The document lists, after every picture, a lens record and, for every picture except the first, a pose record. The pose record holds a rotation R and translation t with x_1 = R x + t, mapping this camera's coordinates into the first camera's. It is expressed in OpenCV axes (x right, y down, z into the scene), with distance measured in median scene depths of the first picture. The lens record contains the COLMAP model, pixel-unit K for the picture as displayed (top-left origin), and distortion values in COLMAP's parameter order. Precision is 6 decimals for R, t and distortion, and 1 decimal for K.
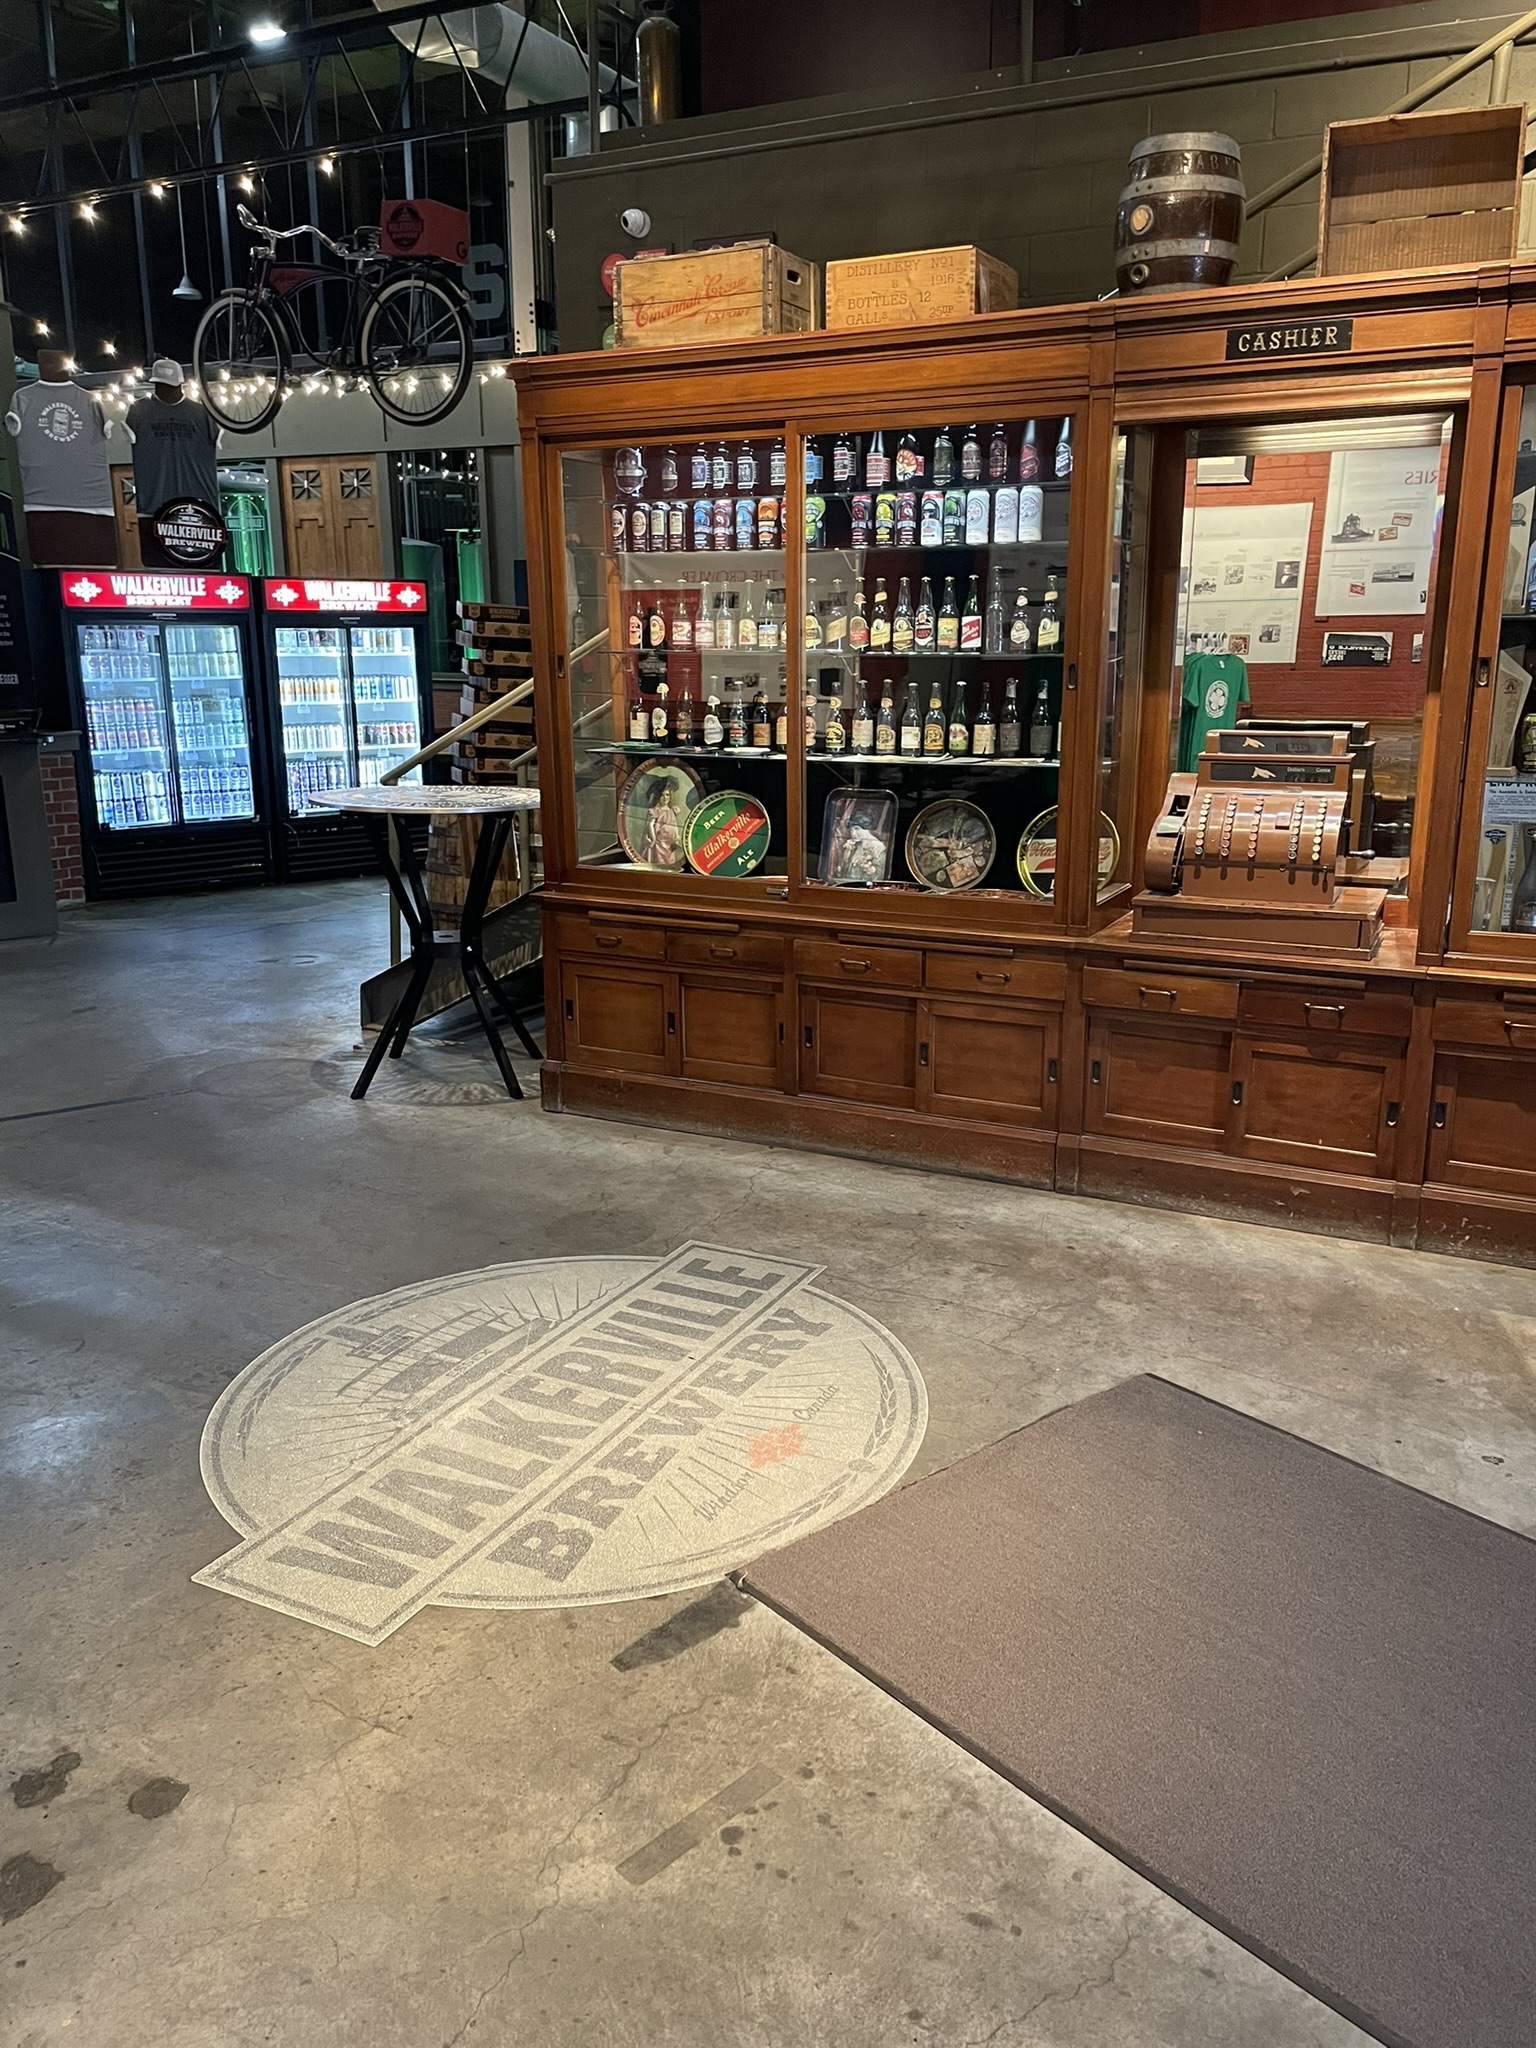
lens RADIAL K [[1560.0, 0, 768.0], [0, 1560.0, 1024.0], [0, 0, 1]] dist [0.093213, -0.115856]
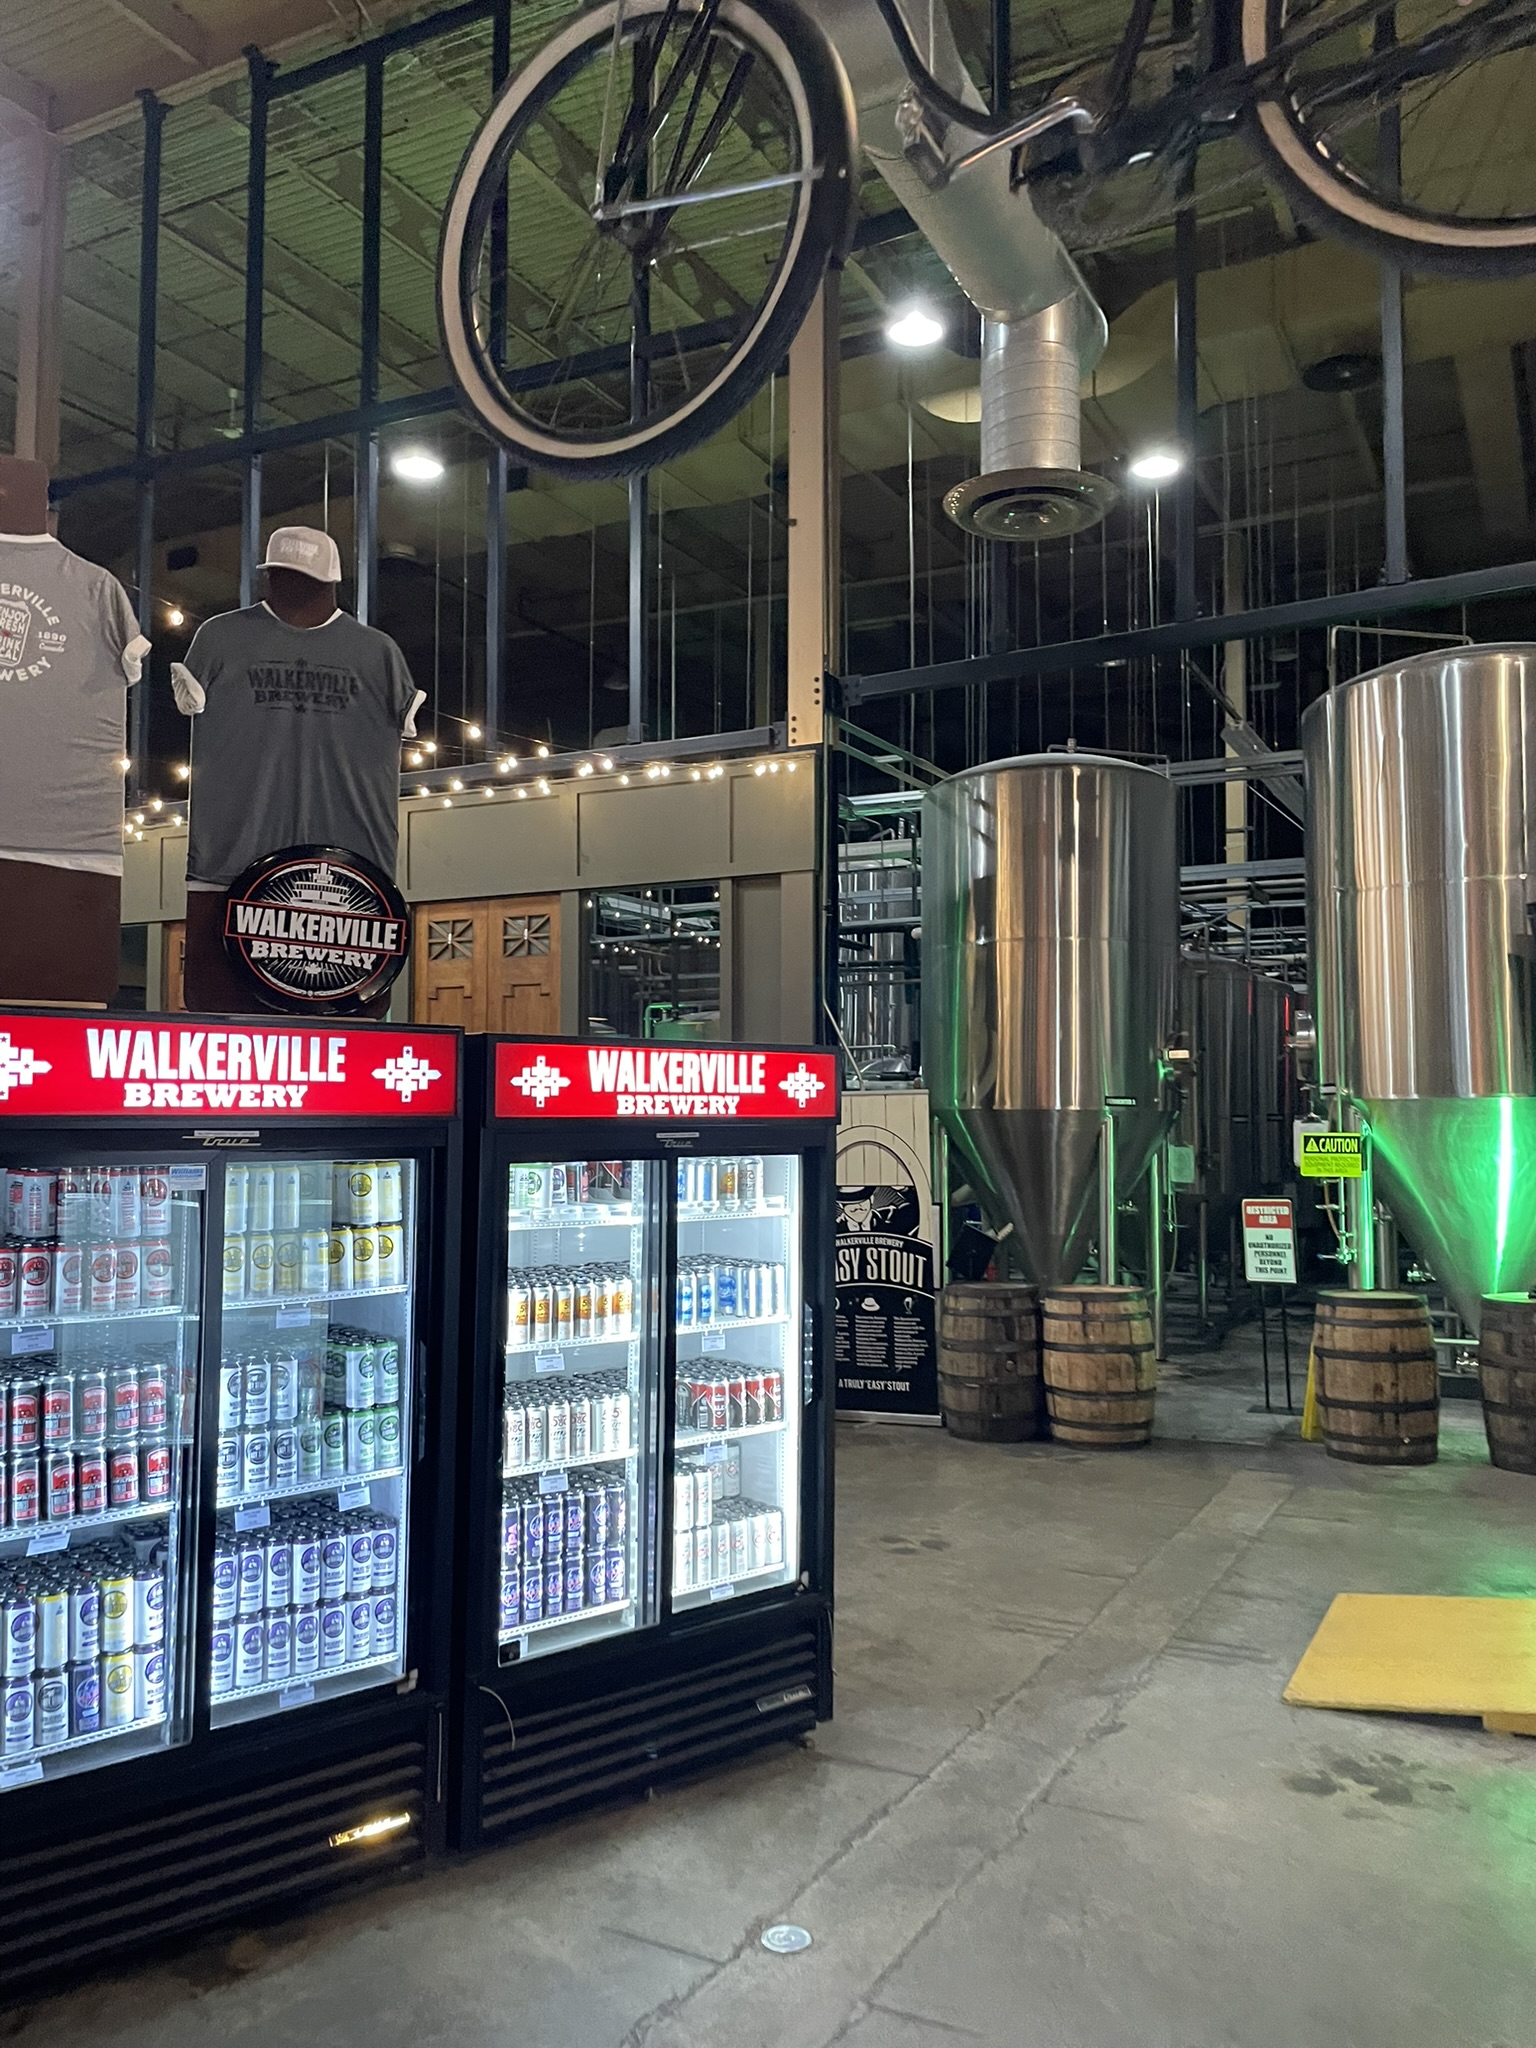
lens RADIAL K [[1508.7, 0, 774.9], [0, 1508.7, 1044.1], [0, 0, 1]] dist [0.082389, -0.107057]
pose [[0.999995, 0.000294, -0.003047, -0.251628], [-0.001189, 0.954434, -0.298420, -0.172024], [0.002820, 0.298422, 0.954430, 0.652865]]
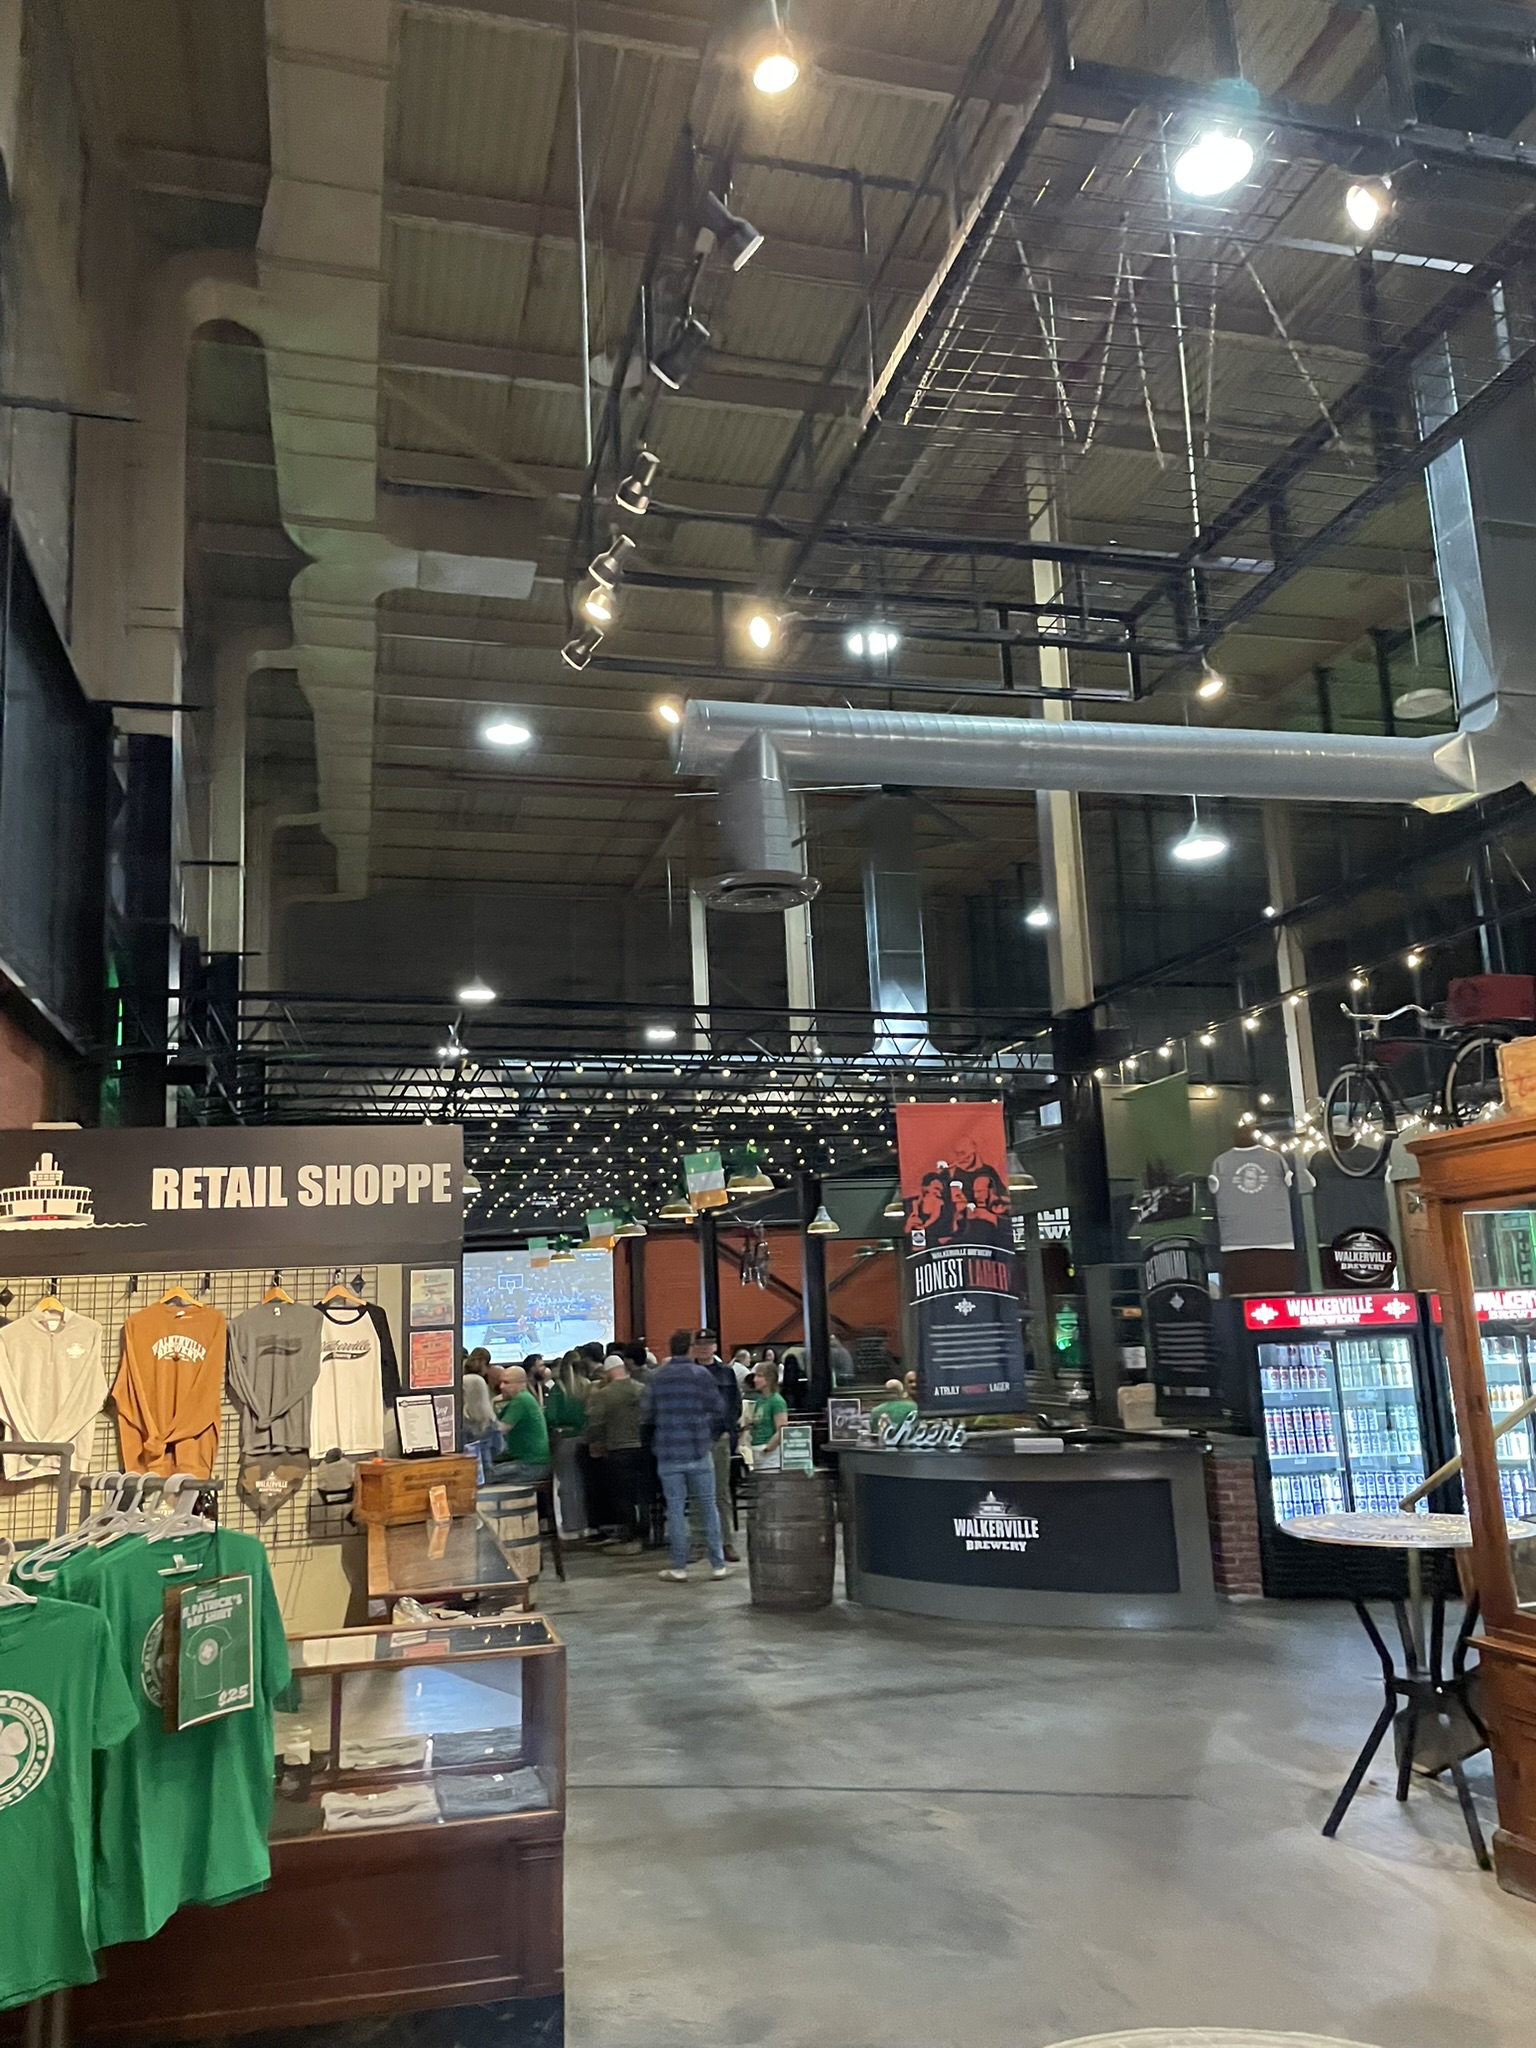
lens RADIAL K [[1560.0, 0, 768.0], [0, 1560.0, 1024.0], [0, 0, 1]] dist [0.093213, -0.115856]
pose [[0.666271, -0.172287, -0.725534, 0.191922], [-0.137207, 0.928010, -0.346368, -0.019534], [0.732978, 0.330324, 0.594668, -0.024069]]
